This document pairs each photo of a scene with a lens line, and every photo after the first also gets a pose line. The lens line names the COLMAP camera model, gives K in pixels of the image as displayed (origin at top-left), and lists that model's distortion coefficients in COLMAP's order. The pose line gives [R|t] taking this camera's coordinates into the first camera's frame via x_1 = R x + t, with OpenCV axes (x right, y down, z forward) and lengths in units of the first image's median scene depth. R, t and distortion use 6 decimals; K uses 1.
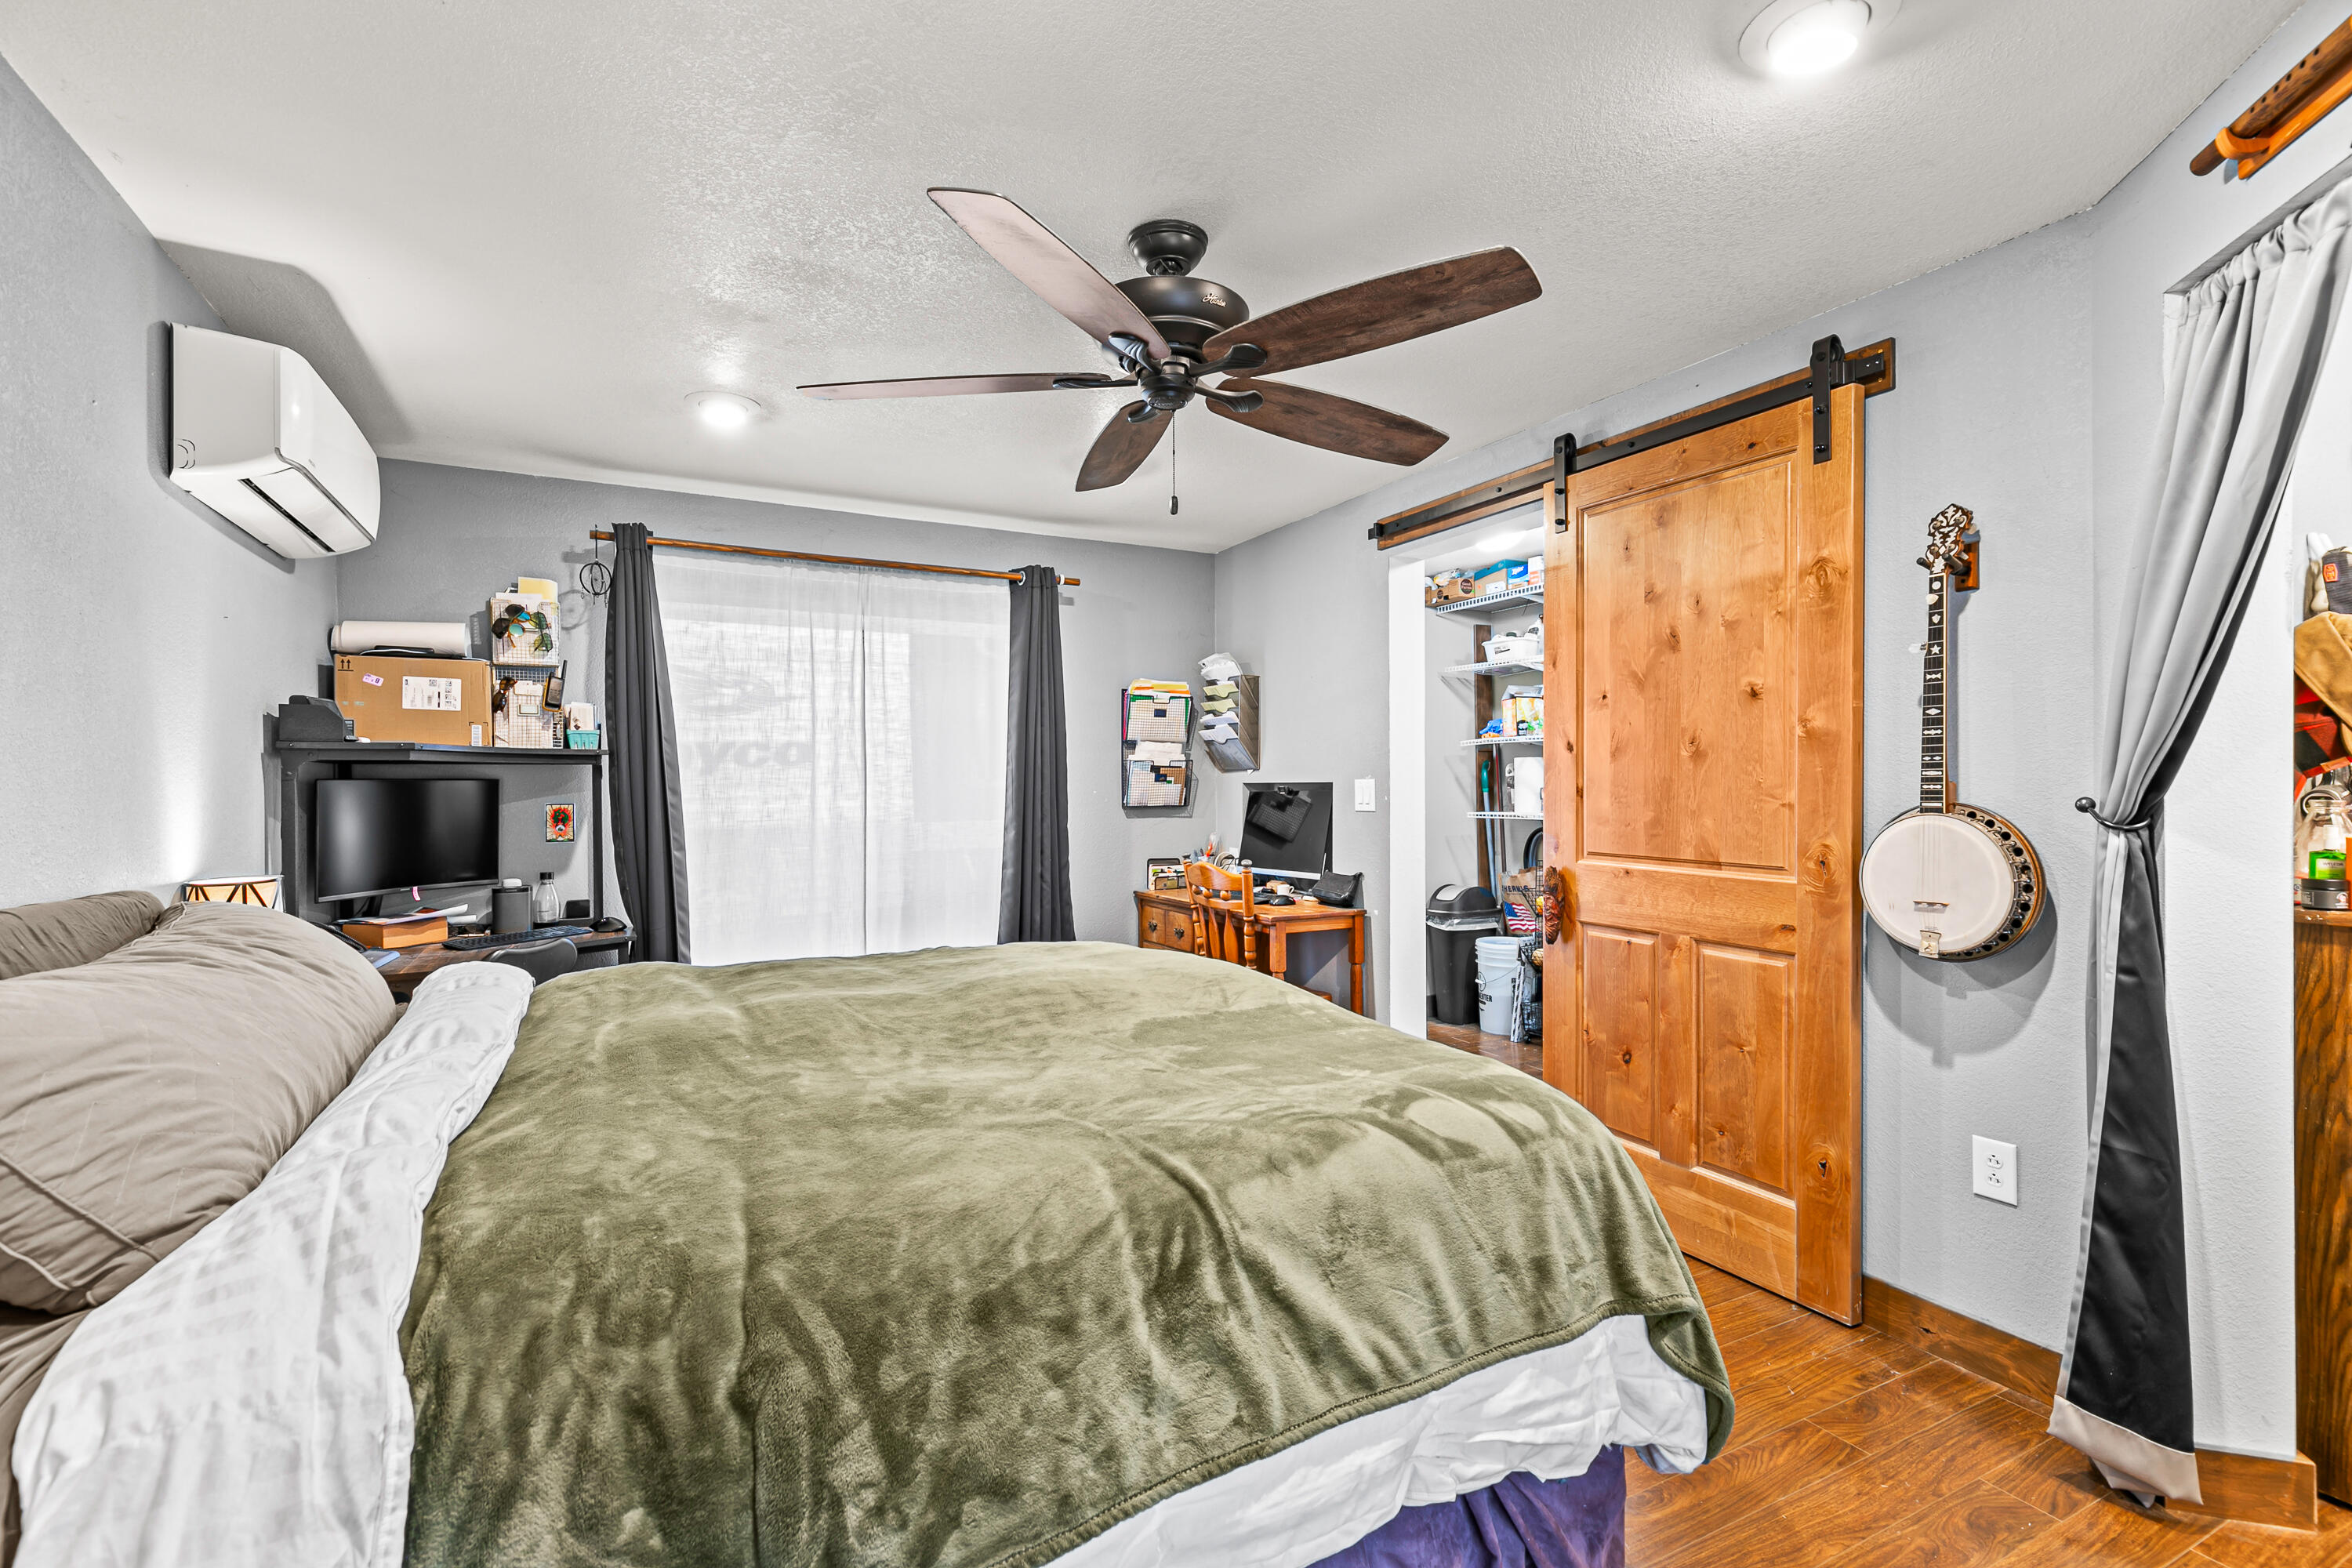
lens RADIAL K [[1074.0, 0, 1176.8], [0, 1074.0, 771.7], [0, 0, 1]] dist [0.005554, 0.000124]
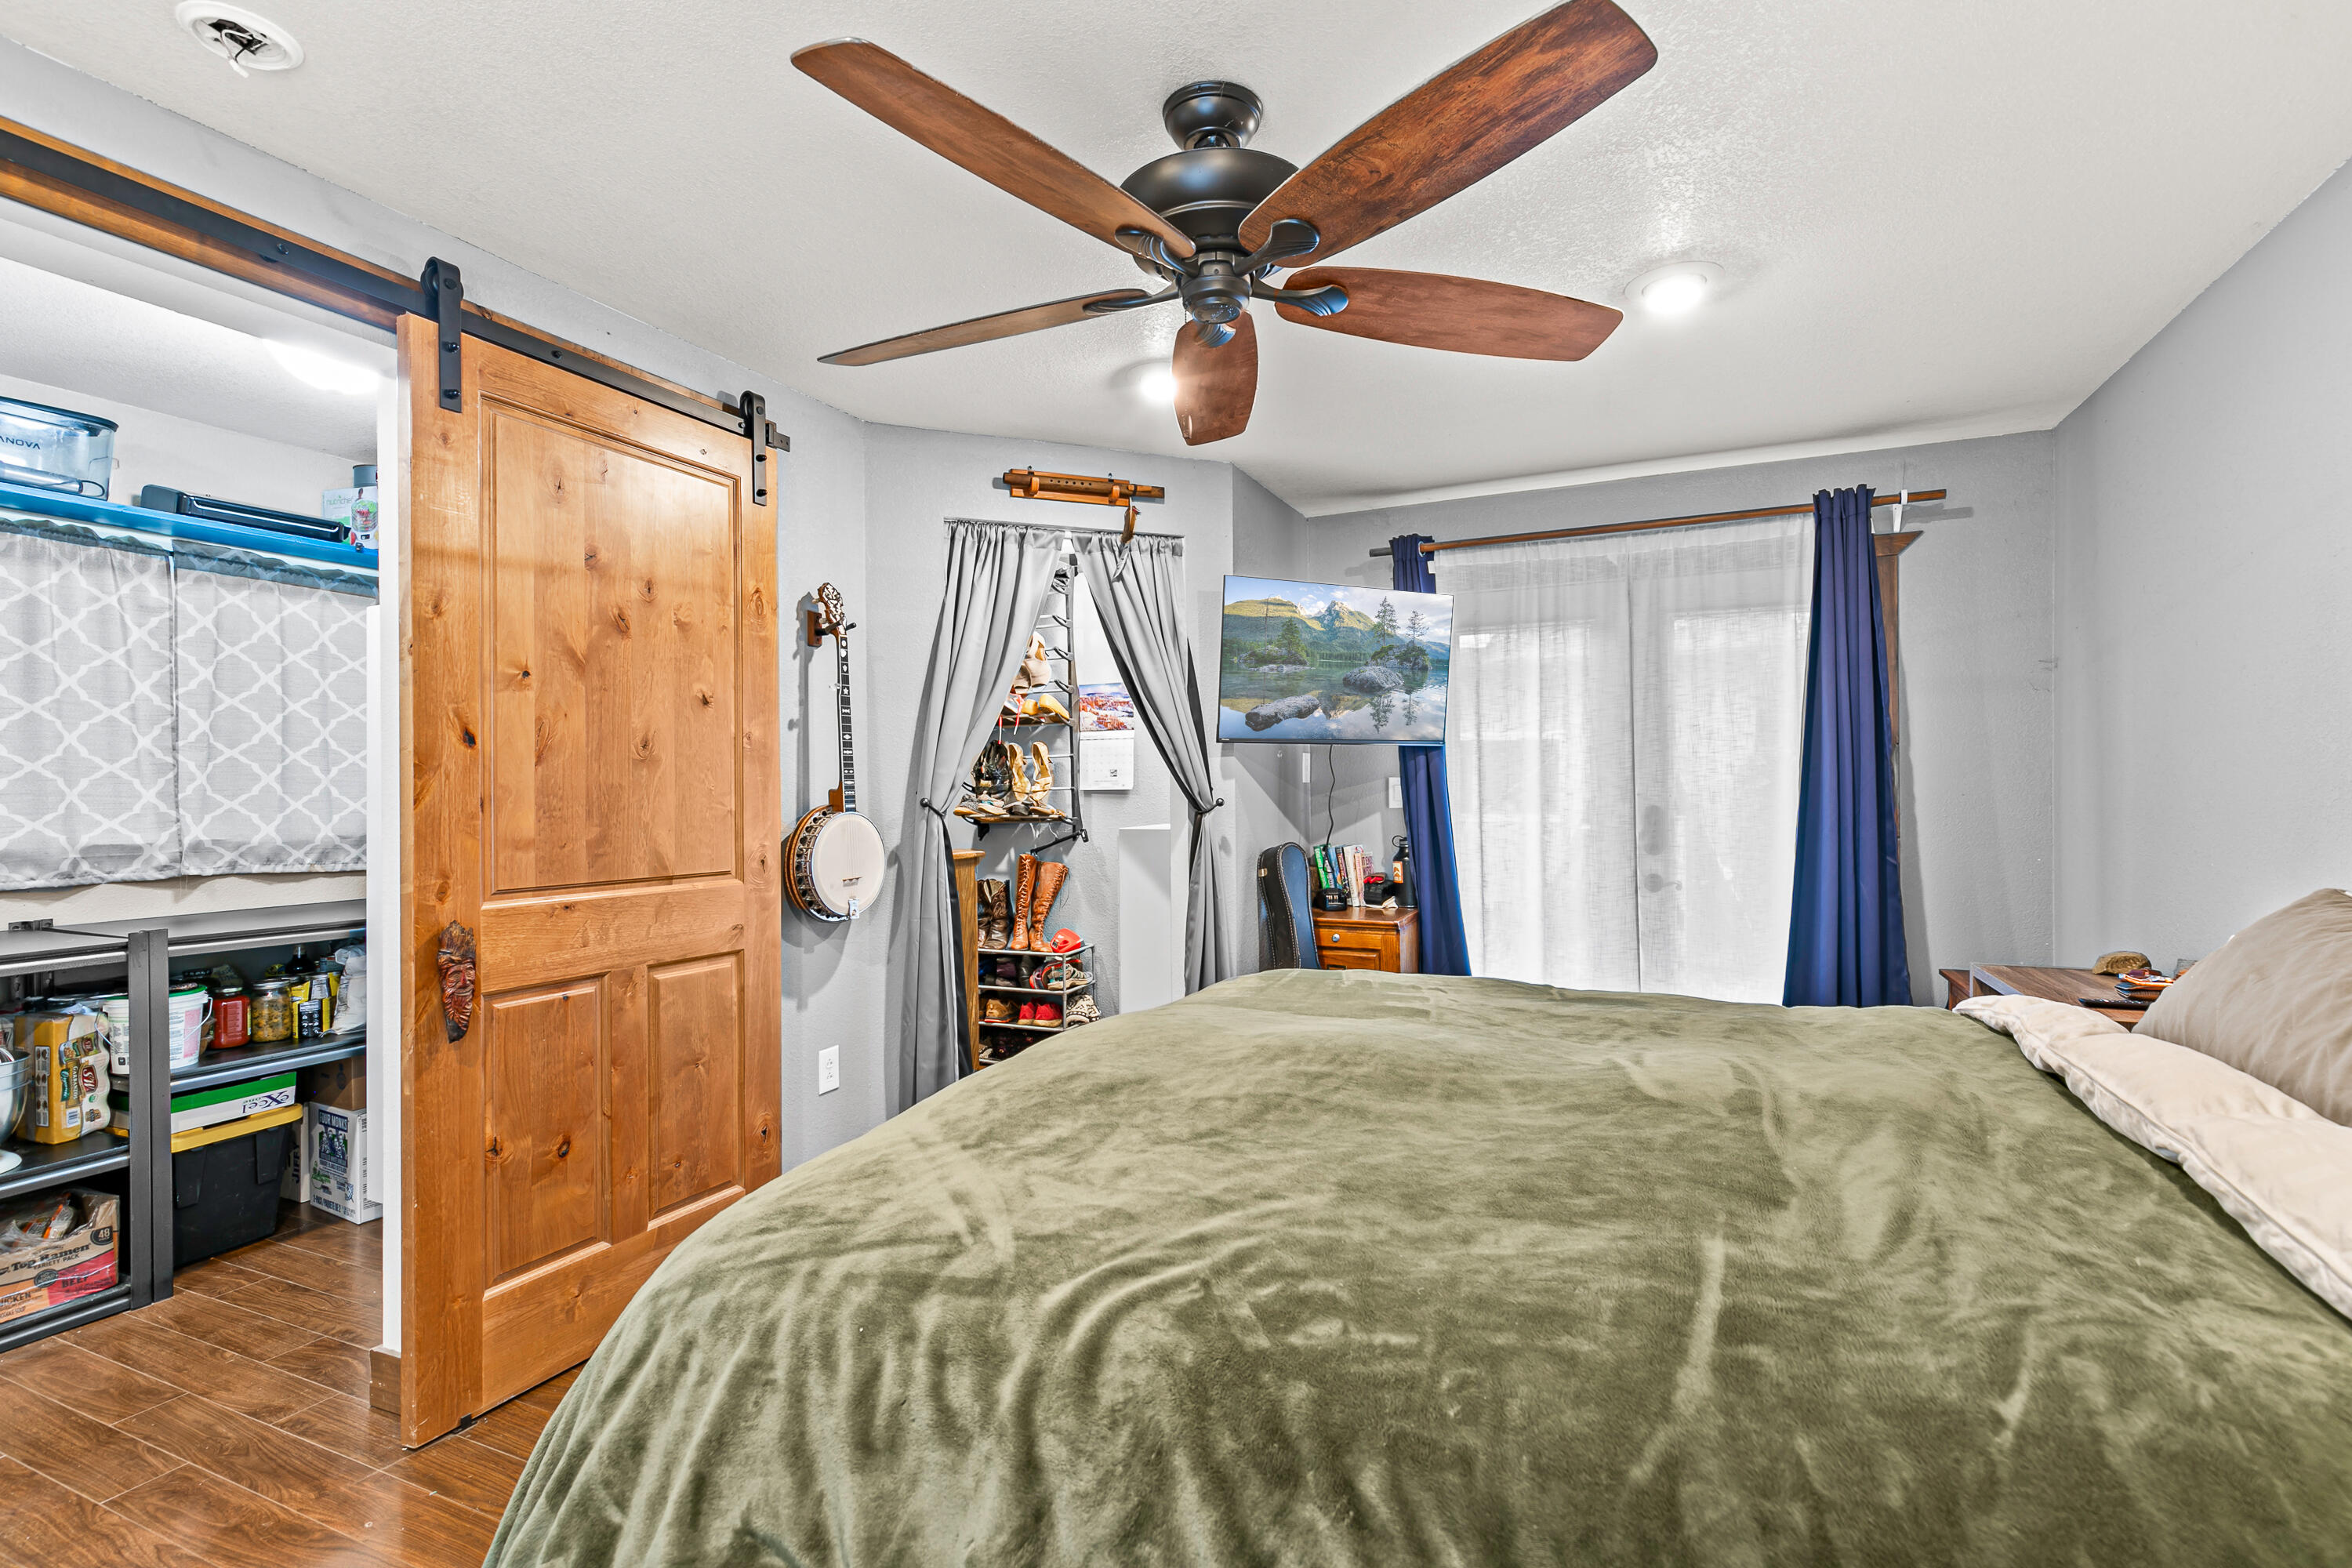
lens RADIAL K [[1074.0, 0, 1176.8], [0, 1074.0, 771.7], [0, 0, 1]] dist [0.005554, 0.000124]
pose [[-0.620924, 0.018998, 0.783640, -0.470038], [0.000092, 0.999708, -0.024163, 0.015402], [-0.783871, -0.014931, -0.620744, 1.162624]]
